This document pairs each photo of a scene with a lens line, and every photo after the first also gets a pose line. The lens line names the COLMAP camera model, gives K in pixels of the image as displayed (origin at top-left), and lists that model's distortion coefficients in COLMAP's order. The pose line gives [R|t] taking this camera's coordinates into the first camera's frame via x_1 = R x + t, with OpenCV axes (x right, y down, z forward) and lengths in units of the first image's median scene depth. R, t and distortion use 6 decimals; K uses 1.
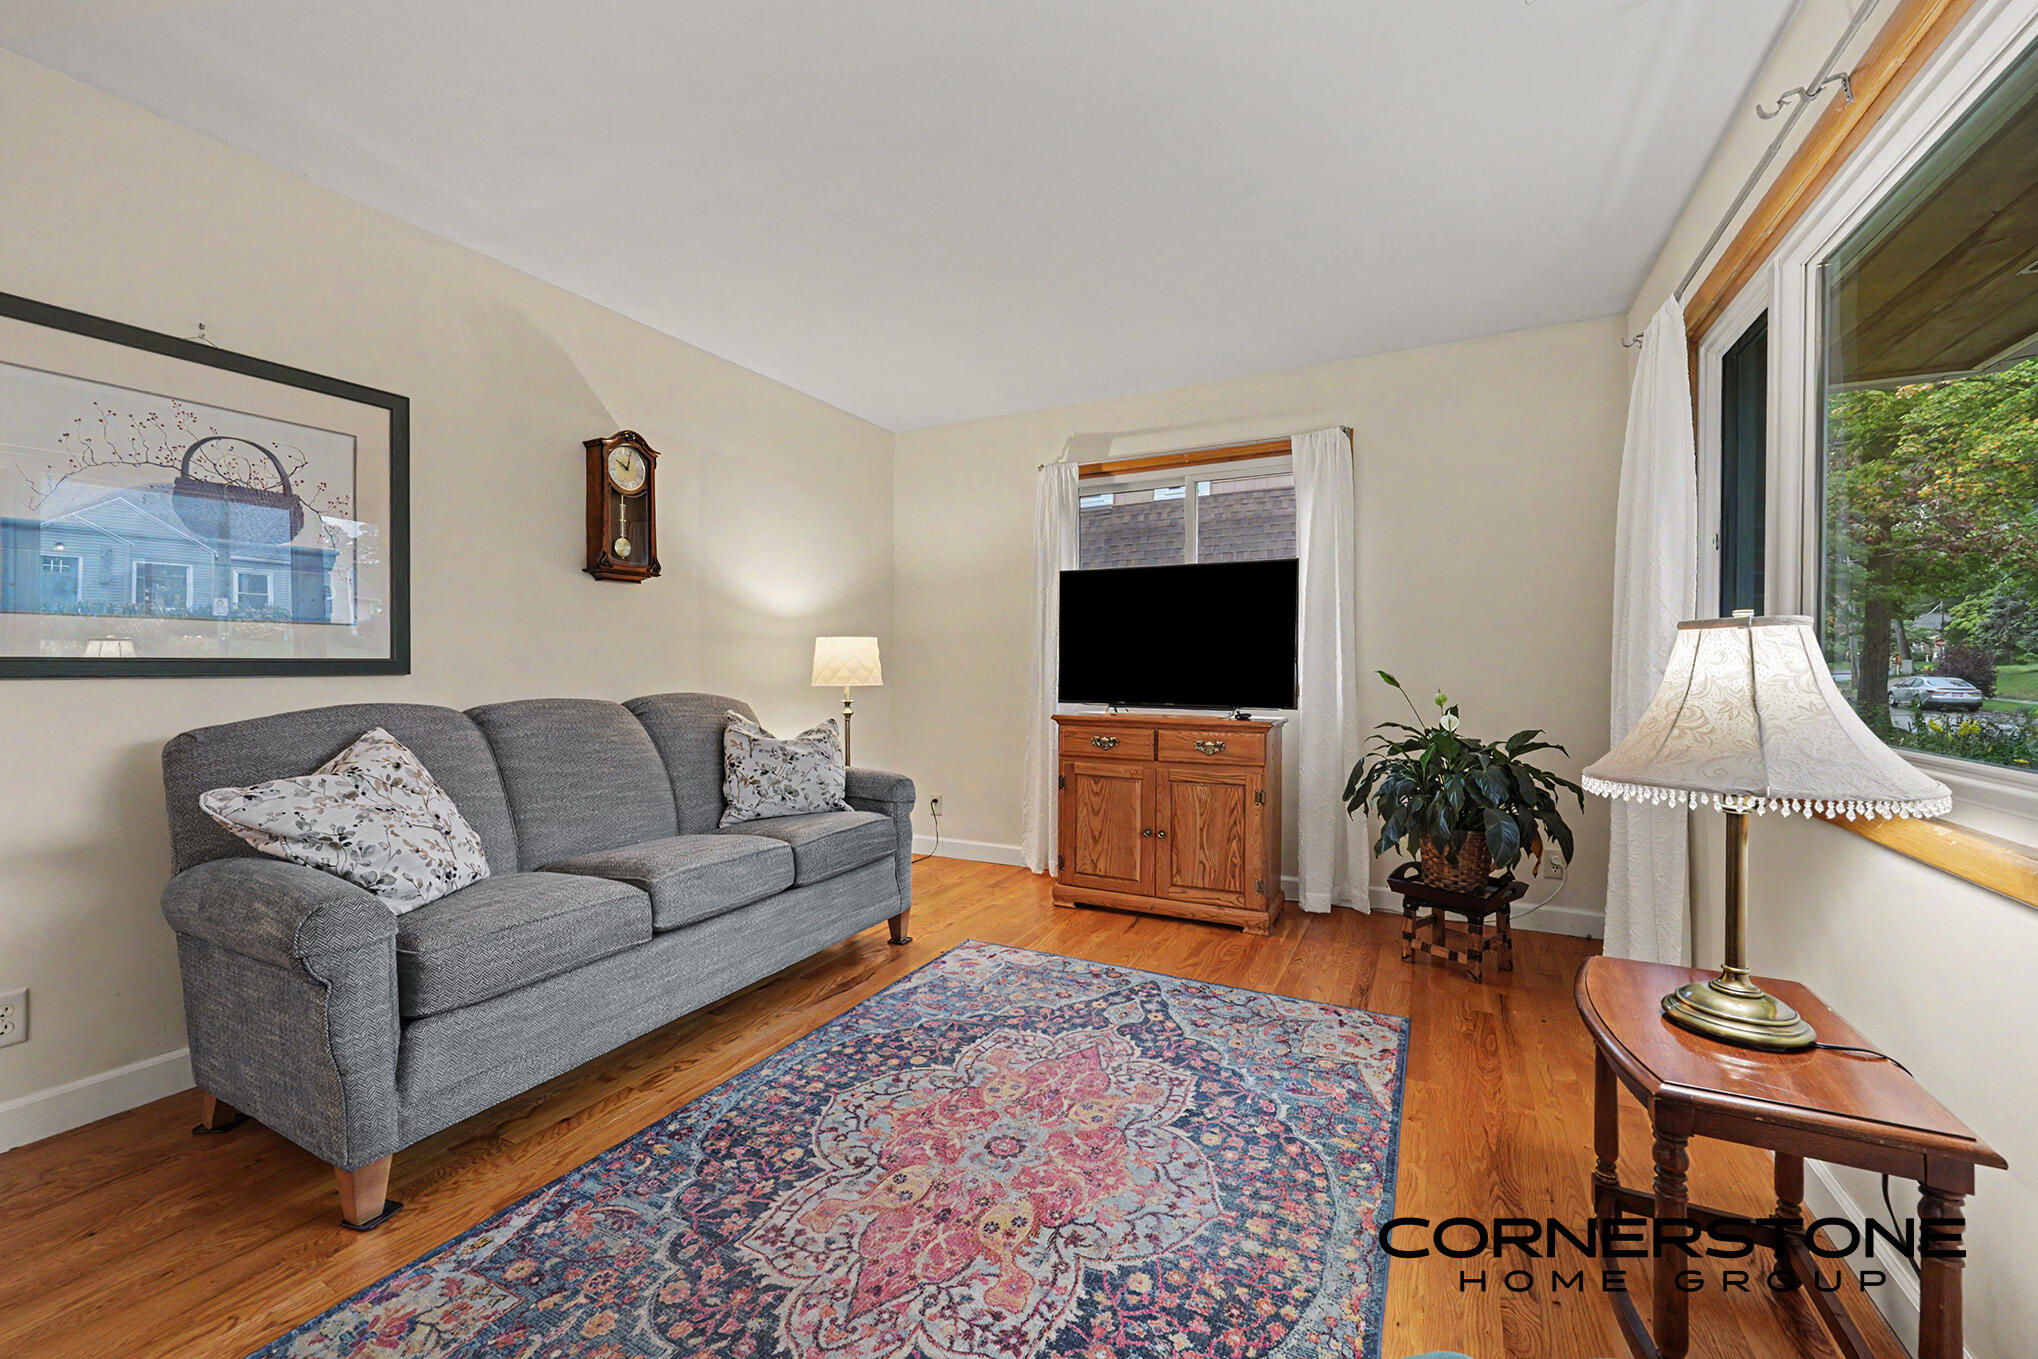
lens RADIAL K [[831.6, 0, 1010.7], [0, 831.6, 675.0], [0, 0, 1]] dist [0.001646, 0.000154]
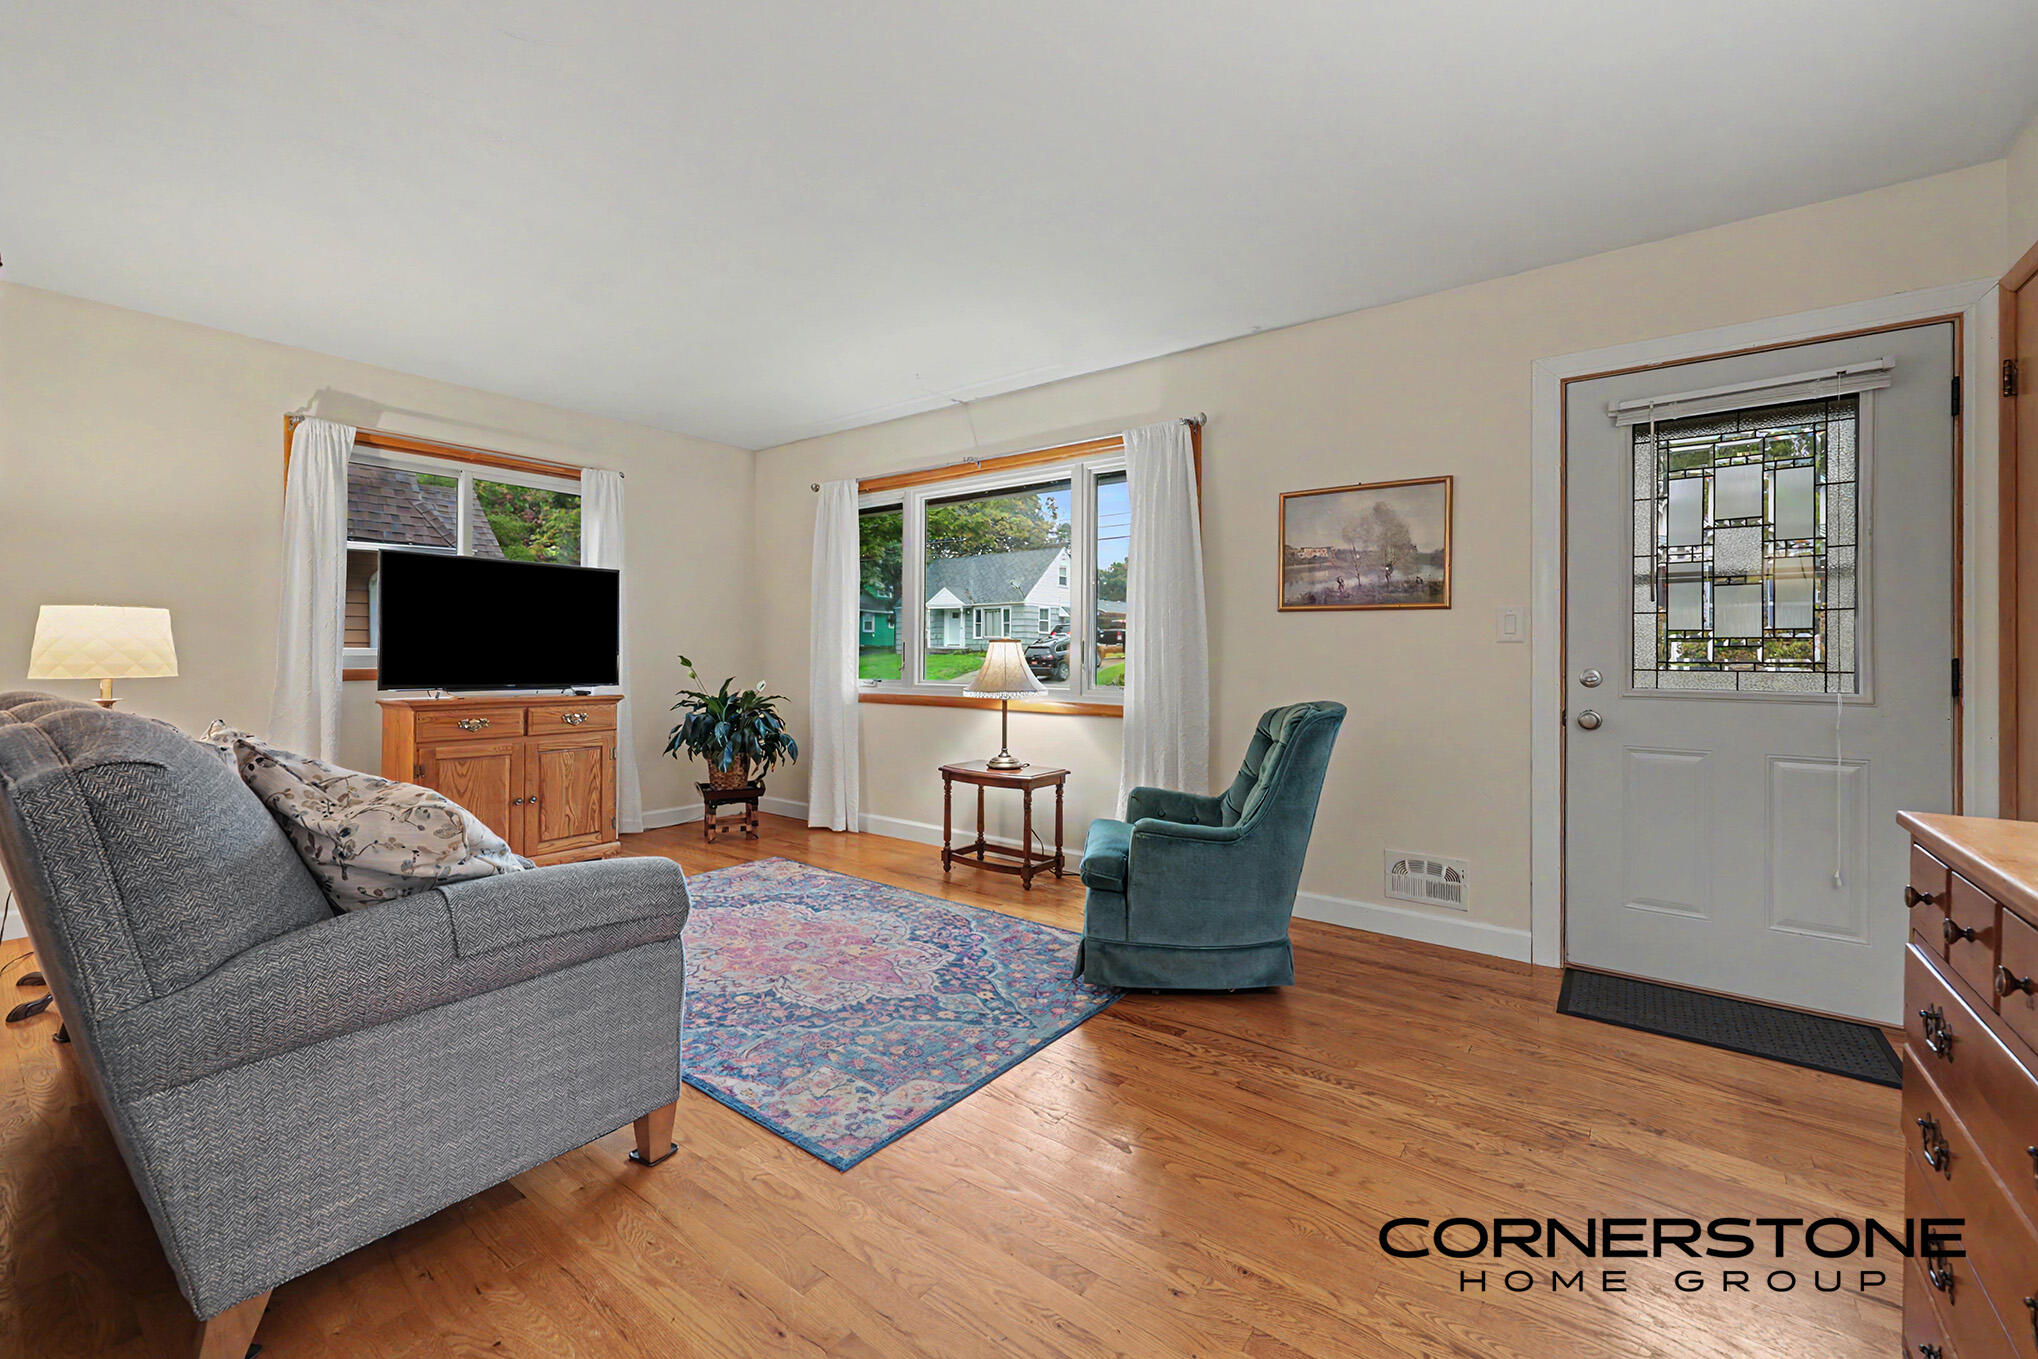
lens RADIAL K [[831.6, 0, 1016.5], [0, 831.6, 661.0], [0, 0, 1]] dist [0.001646, 0.000154]
pose [[0.157662, -0.005398, 0.987478, -1.563882], [0.005504, 0.999974, 0.004588, 0.001206], [-0.987478, 0.004712, 0.157687, 0.314058]]
